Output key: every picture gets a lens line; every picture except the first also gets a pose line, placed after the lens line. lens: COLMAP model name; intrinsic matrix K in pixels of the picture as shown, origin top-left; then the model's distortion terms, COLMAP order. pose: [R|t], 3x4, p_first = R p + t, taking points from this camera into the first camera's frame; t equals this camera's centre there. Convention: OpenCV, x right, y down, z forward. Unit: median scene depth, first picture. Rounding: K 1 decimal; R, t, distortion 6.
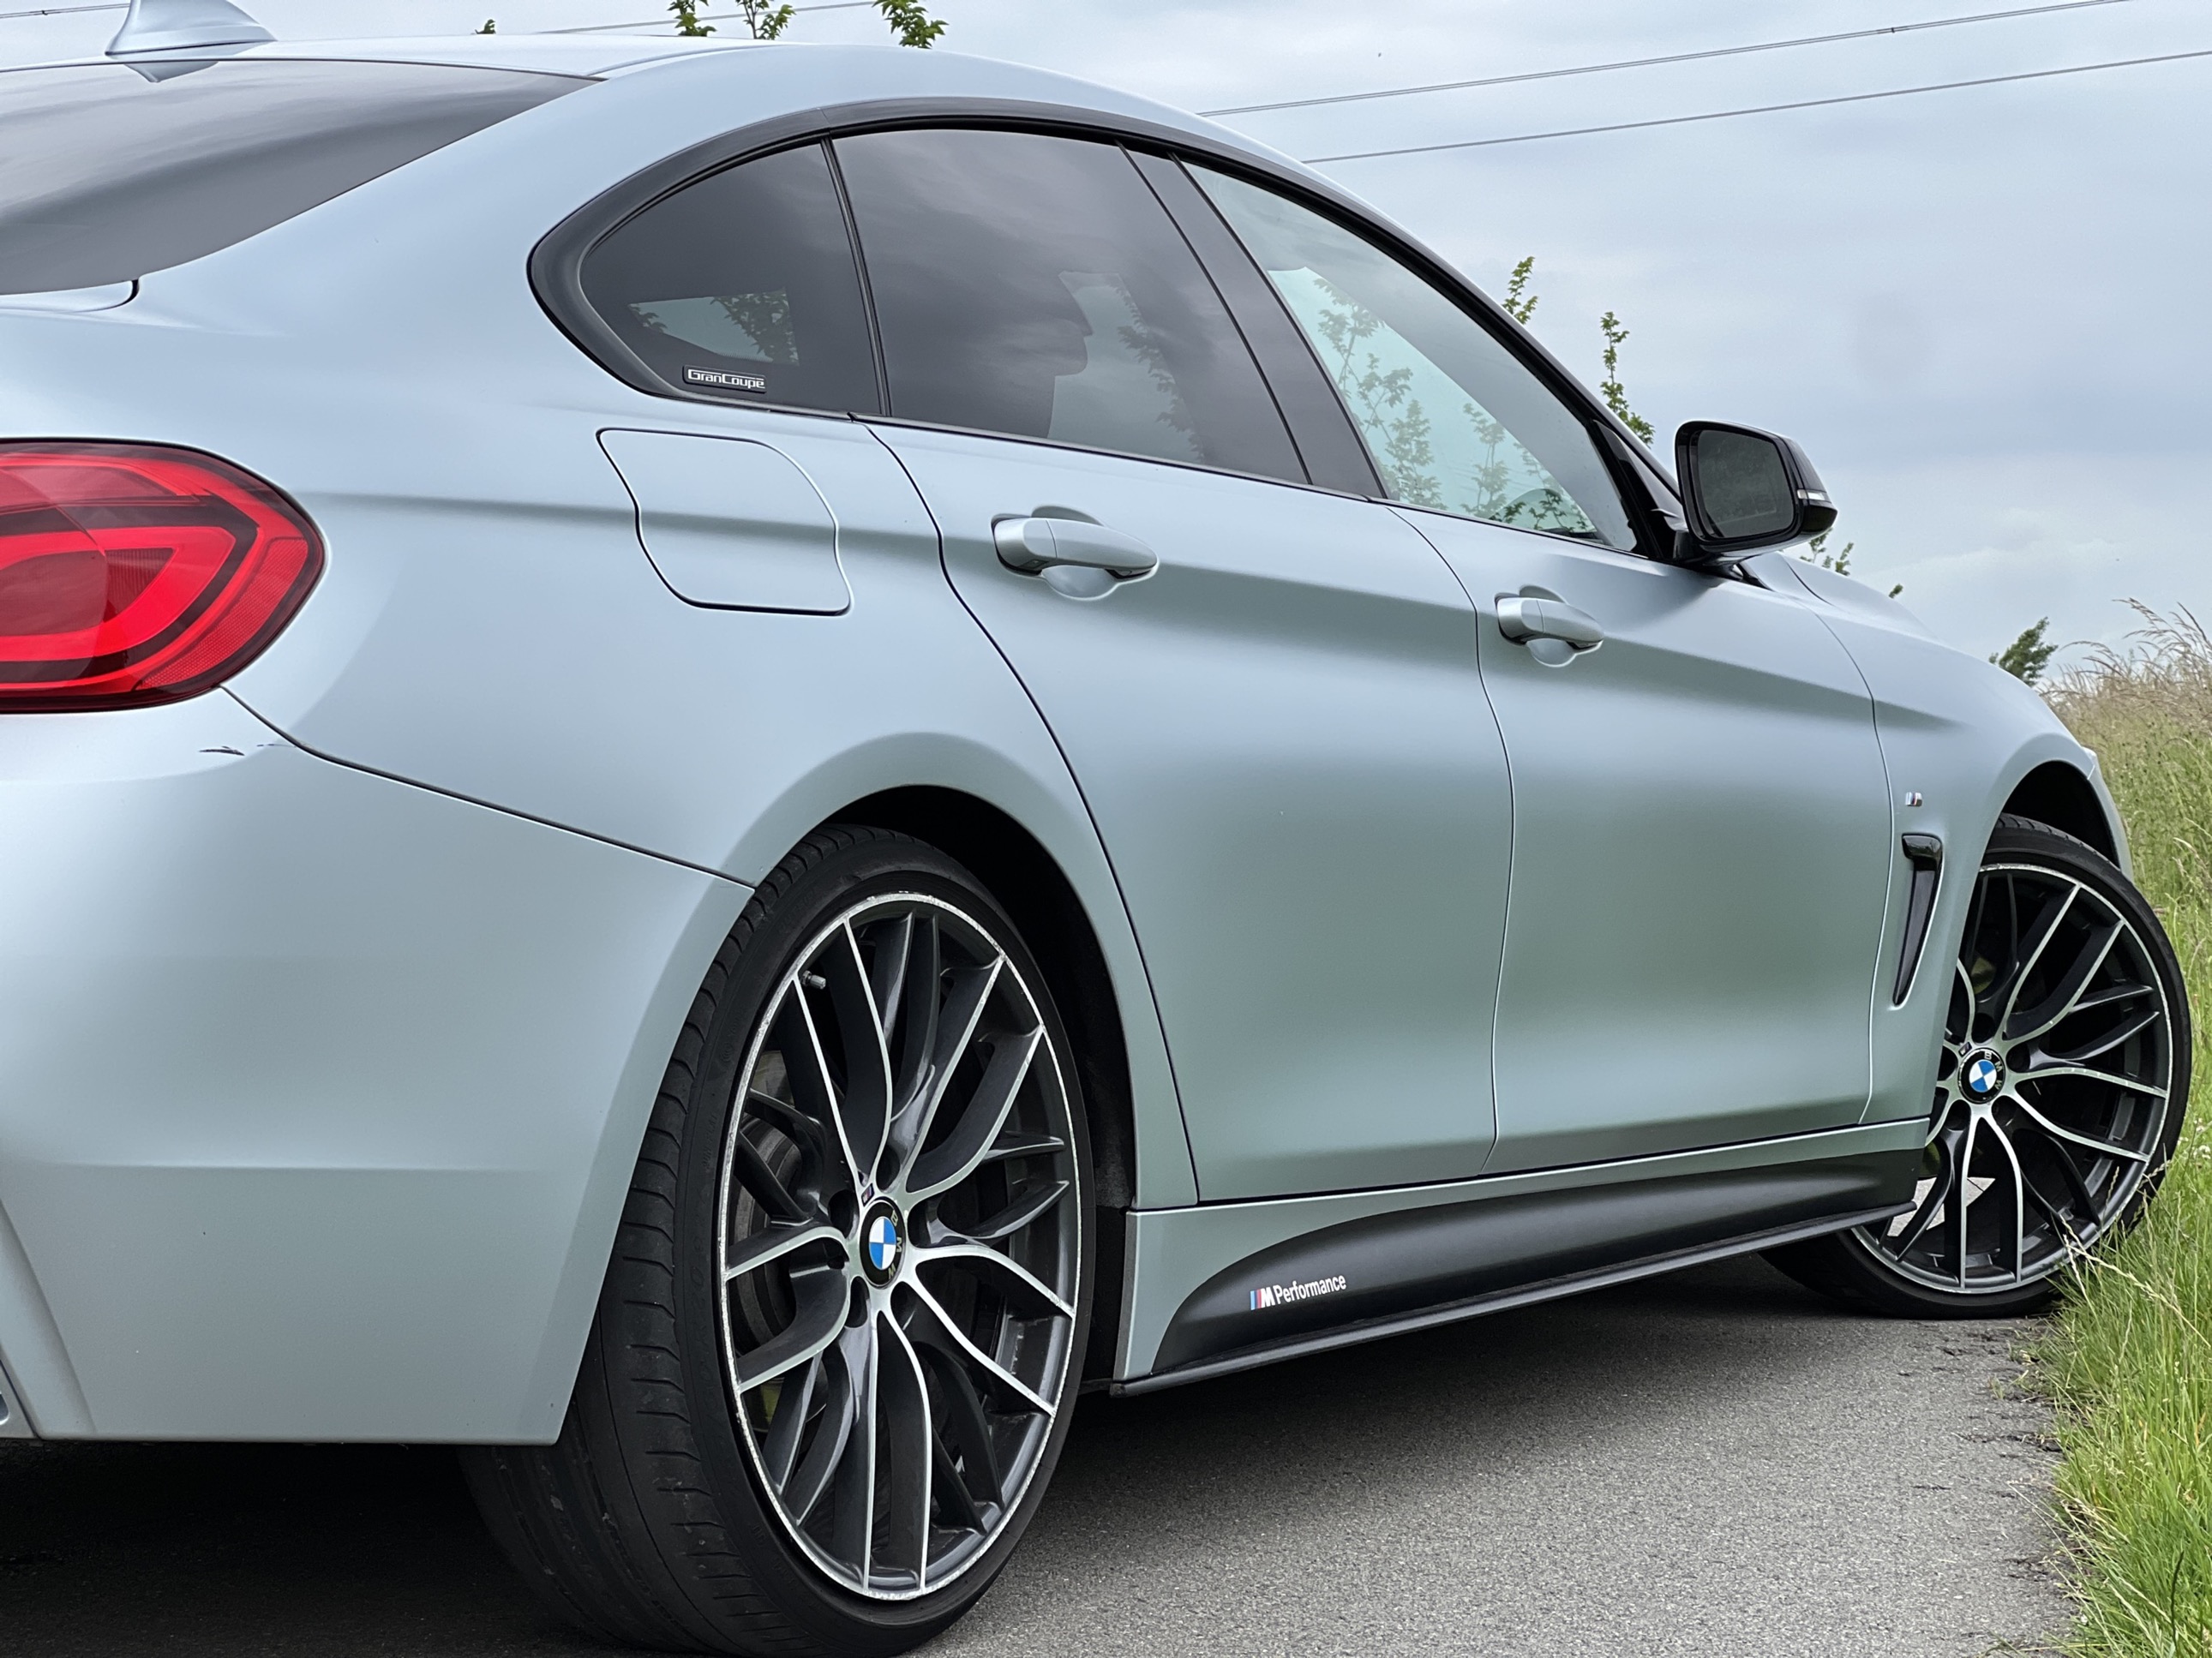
lens RADIAL K [[5014.1, 0, 1087.0], [0, 5014.1, 758.8], [0, 0, 1]] dist [-0.175120, 4.967772]
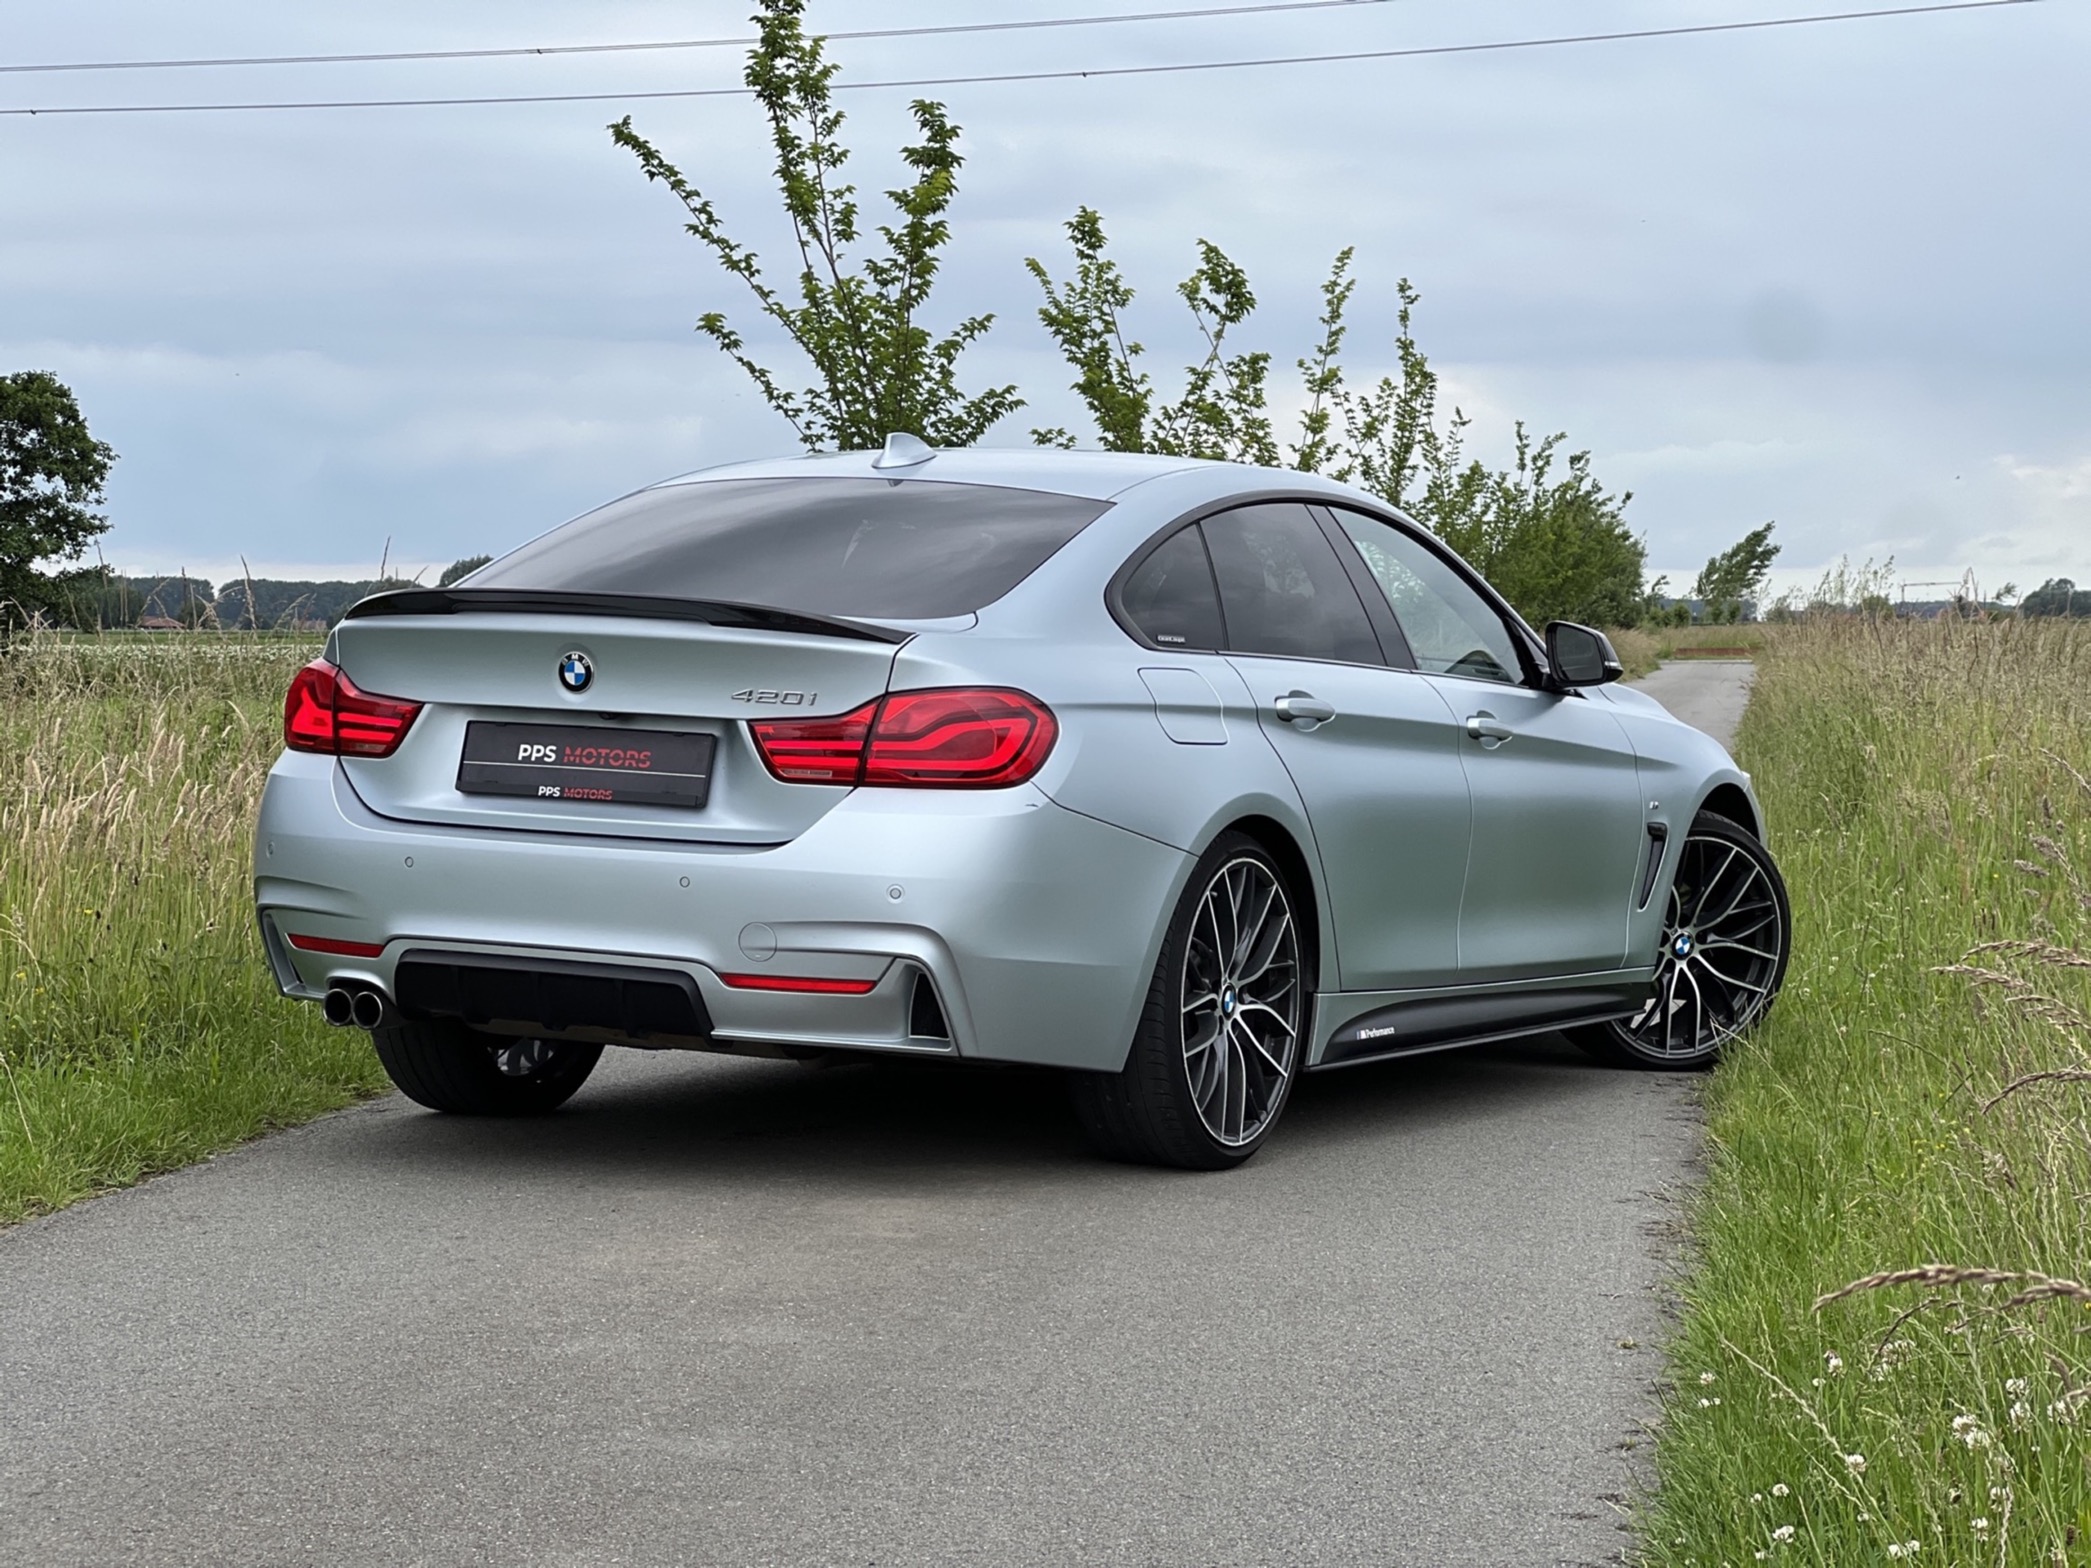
lens RADIAL K [[4713.6, 0, 1075.9], [0, 4713.6, 779.8], [0, 0, 1]] dist [-0.413740, 10.273080]
pose [[0.998357, 0.037076, 0.043692, -0.211794], [-0.038598, 0.998658, 0.034522, -0.084132], [-0.042354, -0.036152, 0.998448, -1.234152]]
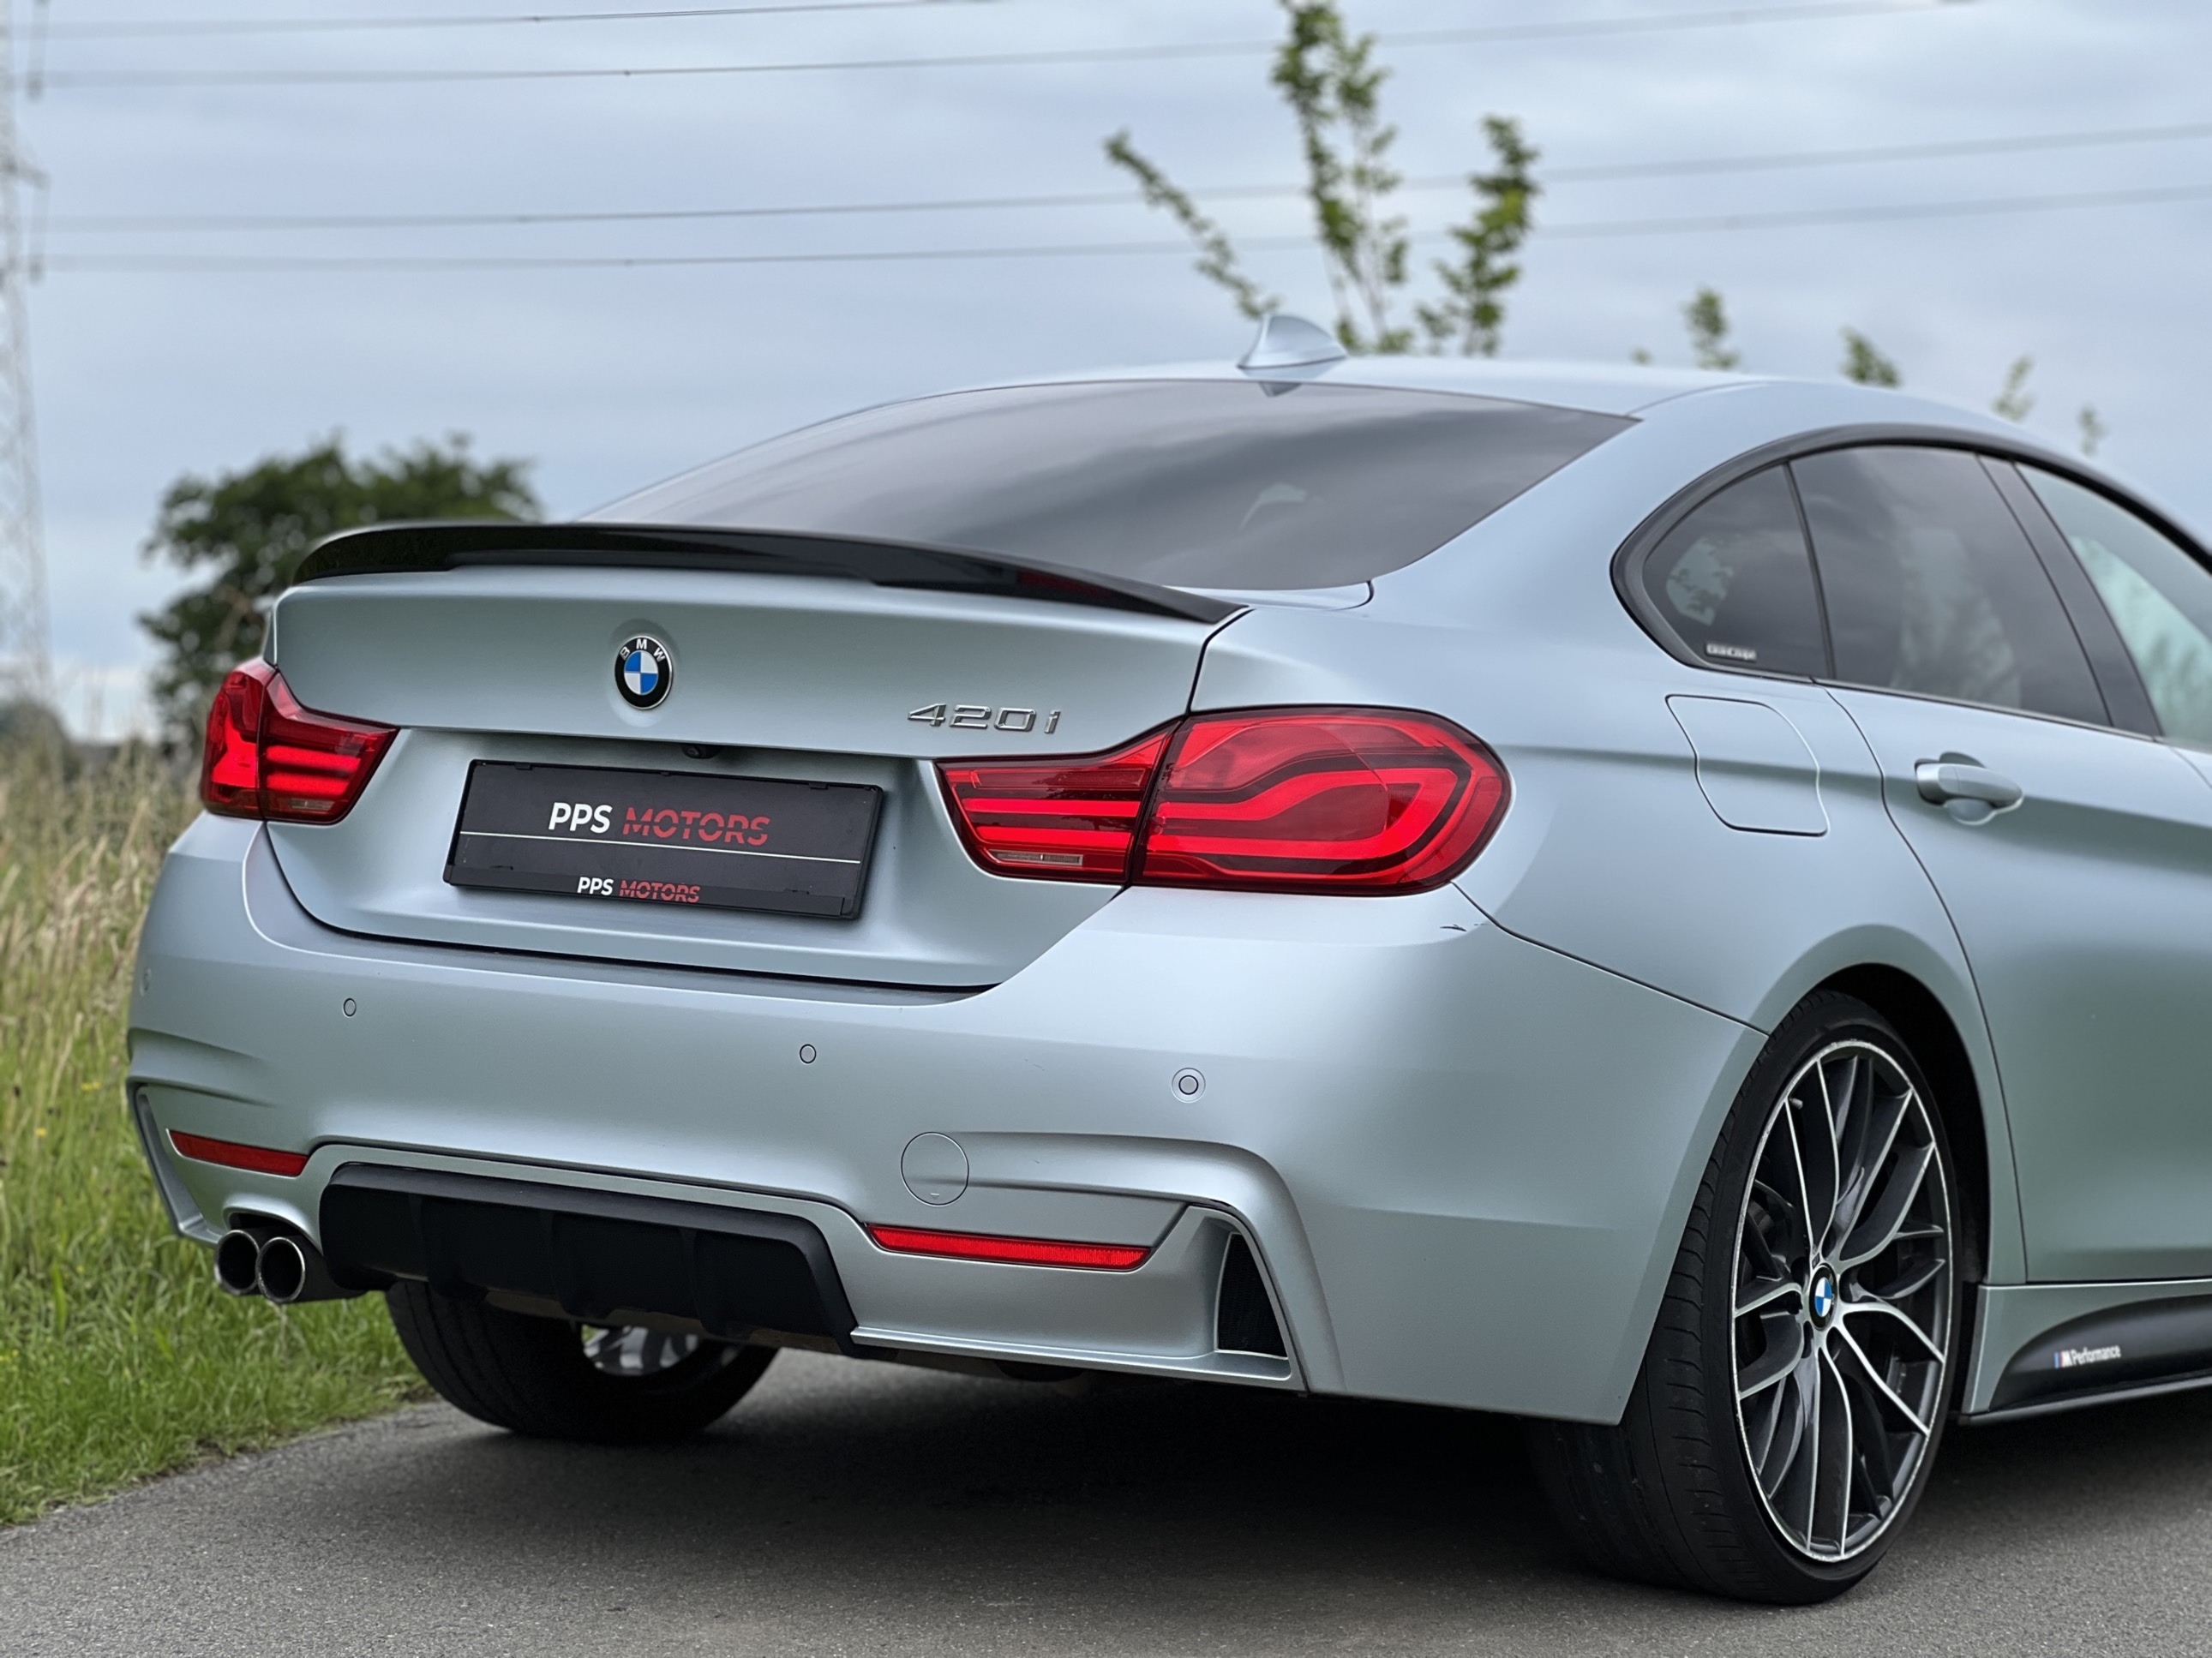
lens RADIAL K [[5014.1, 0, 1087.0], [0, 5014.1, 758.8], [0, 0, 1]] dist [-0.175120, 4.967772]
pose [[0.994900, 0.058034, -0.082498, -0.131553], [-0.058547, 0.998277, -0.003815, -0.031470], [0.082134, 0.008626, 0.996584, -0.363587]]
